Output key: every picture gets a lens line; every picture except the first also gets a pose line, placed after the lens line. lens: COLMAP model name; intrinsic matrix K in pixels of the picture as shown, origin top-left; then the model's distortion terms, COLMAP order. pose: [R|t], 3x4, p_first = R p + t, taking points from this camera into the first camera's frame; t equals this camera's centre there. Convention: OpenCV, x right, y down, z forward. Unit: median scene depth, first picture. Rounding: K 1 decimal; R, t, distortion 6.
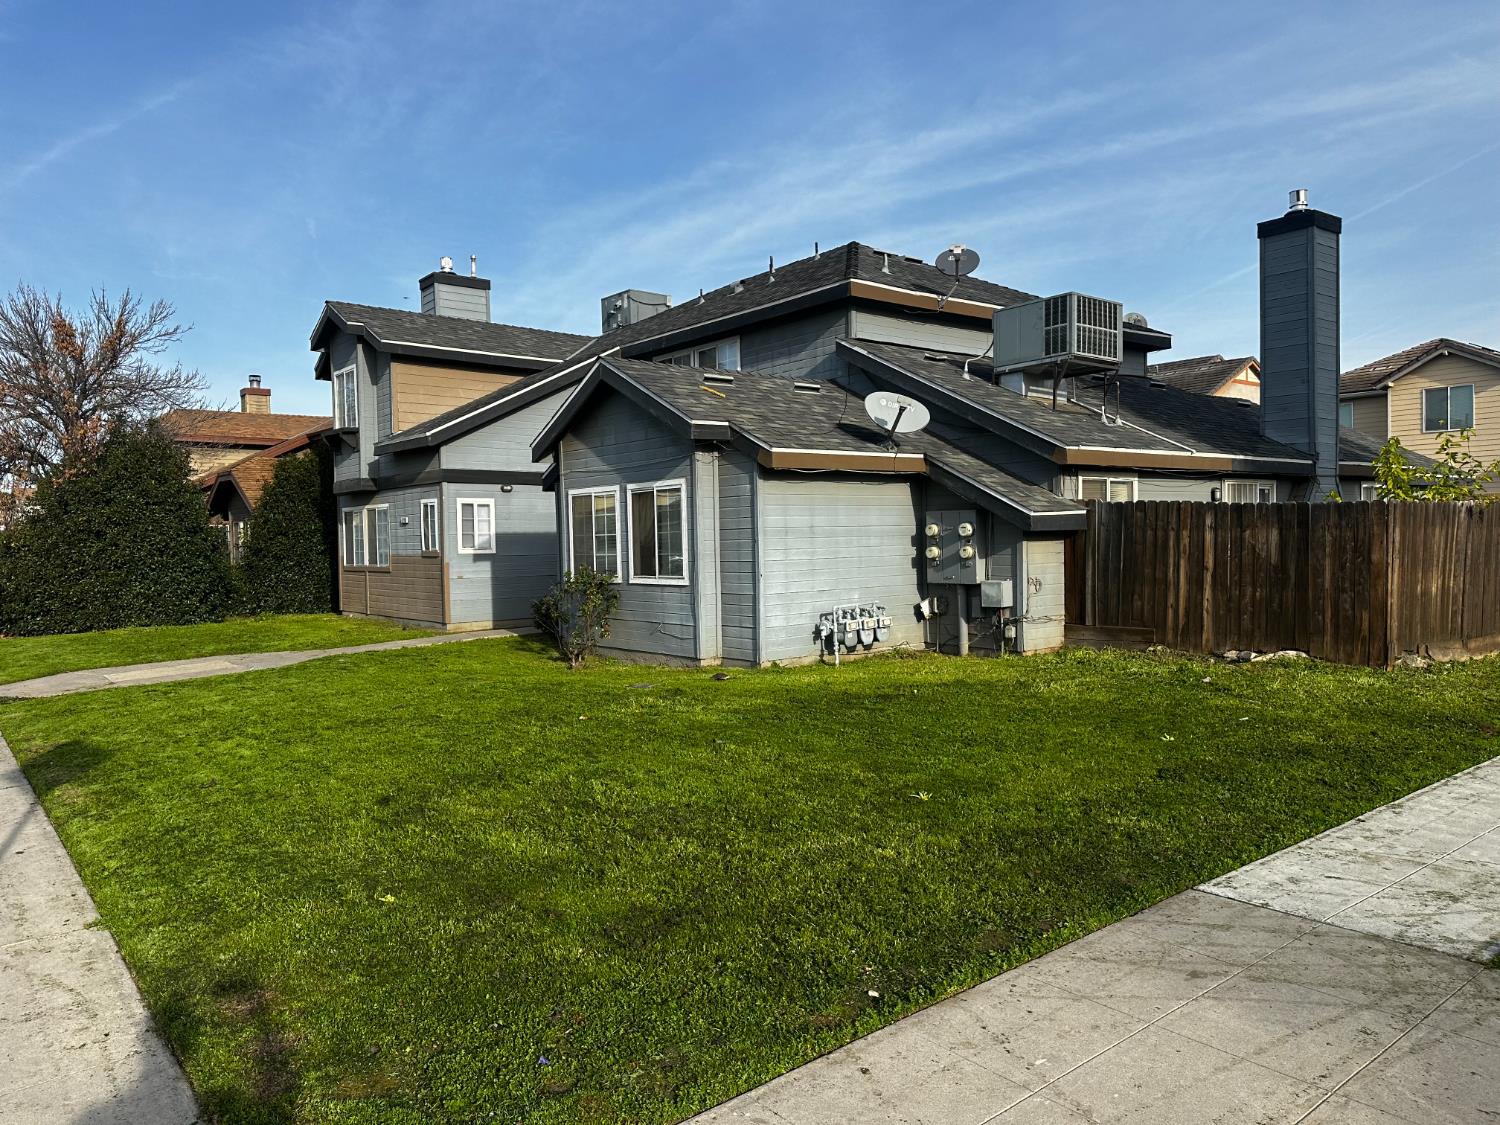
lens RADIAL K [[1044.9, 0, 750.0], [0, 1044.9, 562.5], [0, 0, 1]] dist [0.113653, -0.148339]
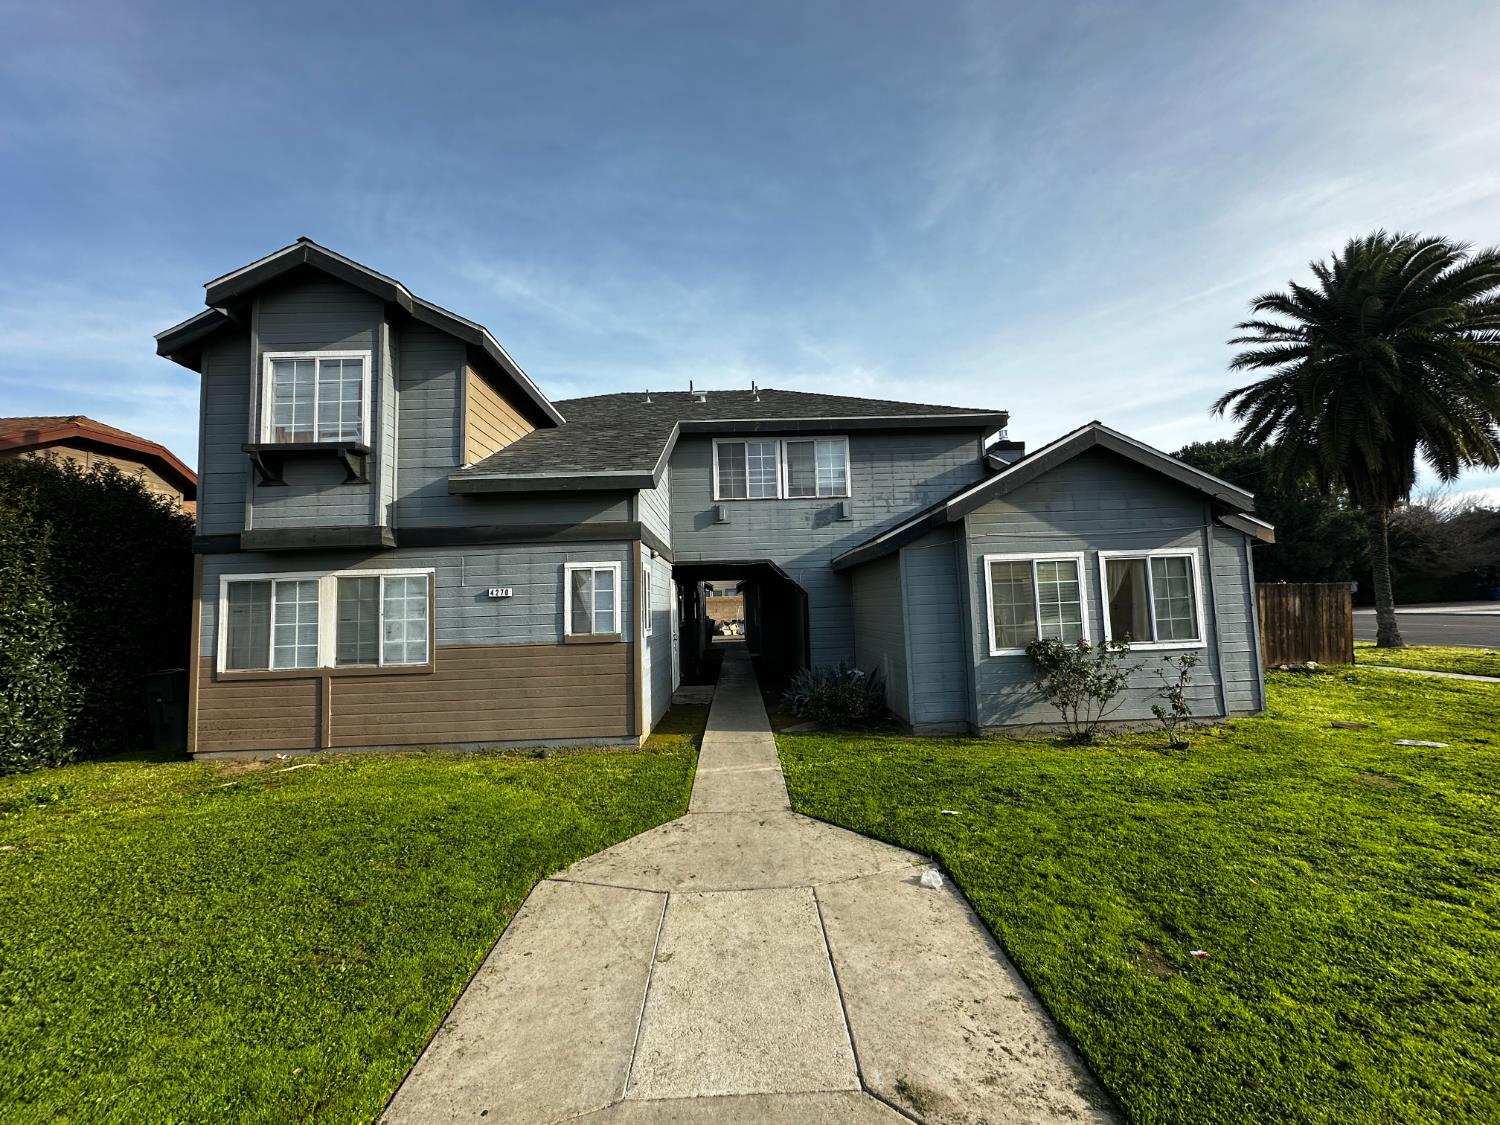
lens RADIAL K [[598.5, 0, 750.0], [0, 598.5, 562.5], [0, 0, 1]] dist [-0.001527, -0.000469]
pose [[0.606813, 0.057420, 0.792768, -0.728194], [0.041050, 0.993792, -0.103401, -0.017454], [-0.793784, 0.095288, 0.600689, 0.869200]]
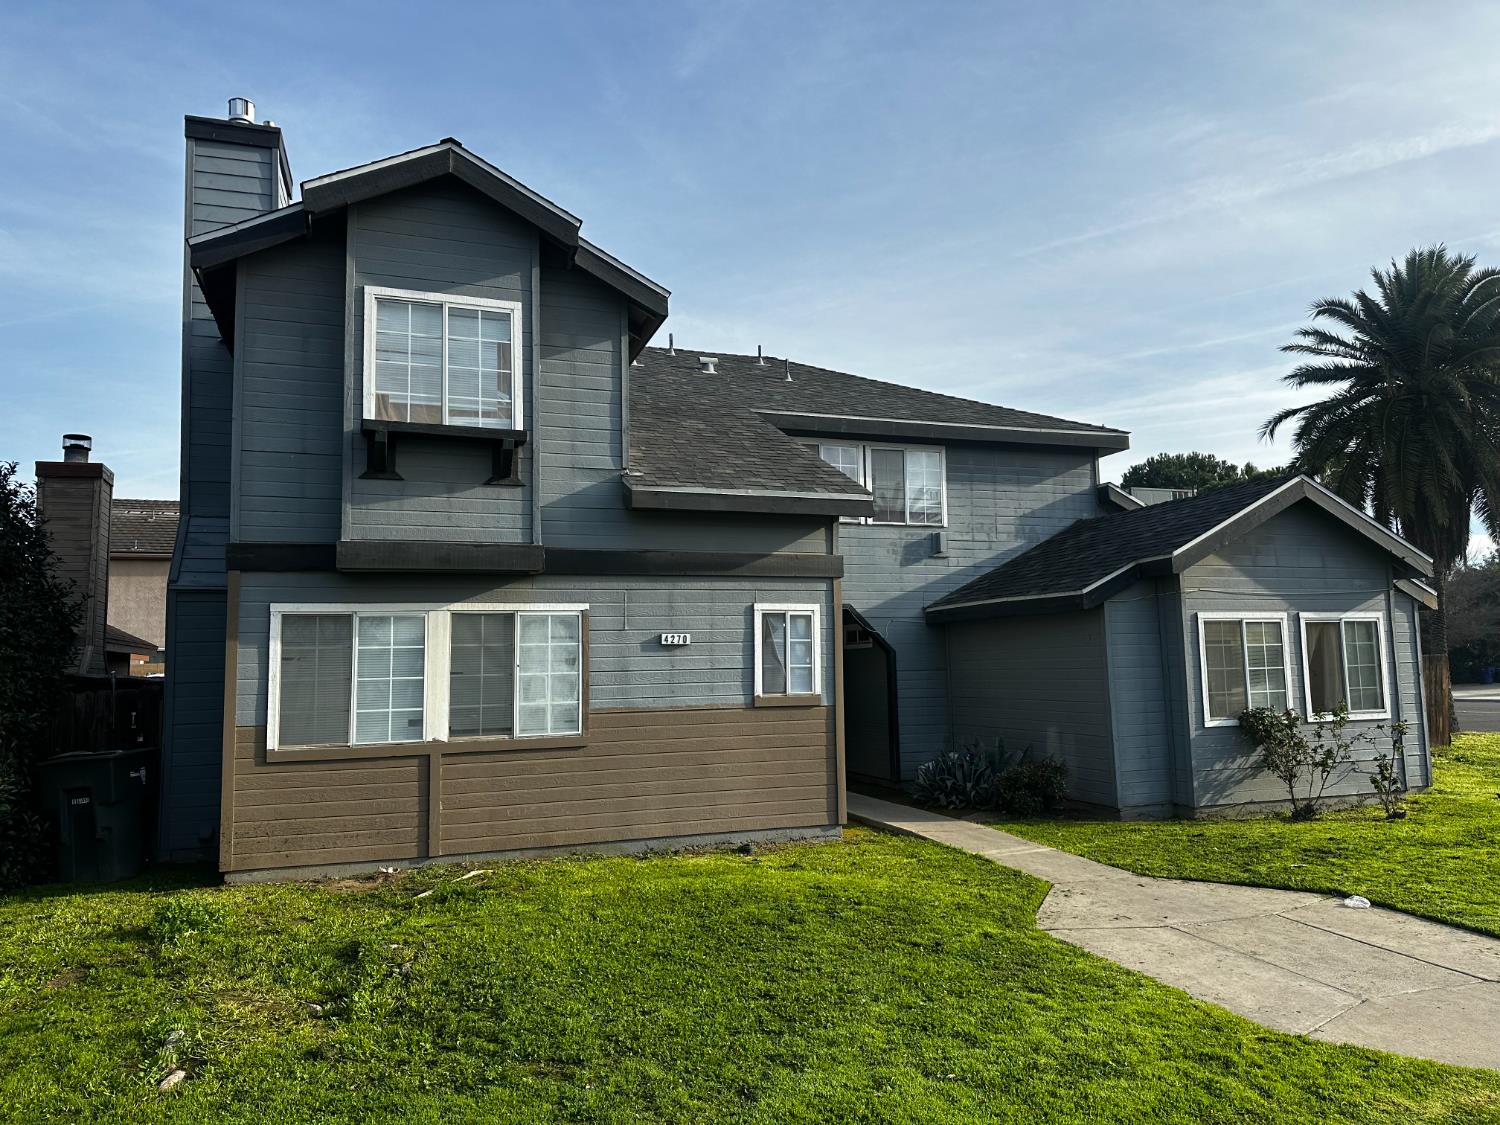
lens RADIAL K [[1044.9, 0, 750.0], [0, 1044.9, 562.5], [0, 0, 1]] dist [0.113653, -0.148339]
pose [[0.329588, 0.111520, 0.937515, -1.087429], [0.034809, 0.990889, -0.130106, -0.012701], [-0.943483, 0.075516, 0.322703, 1.083469]]
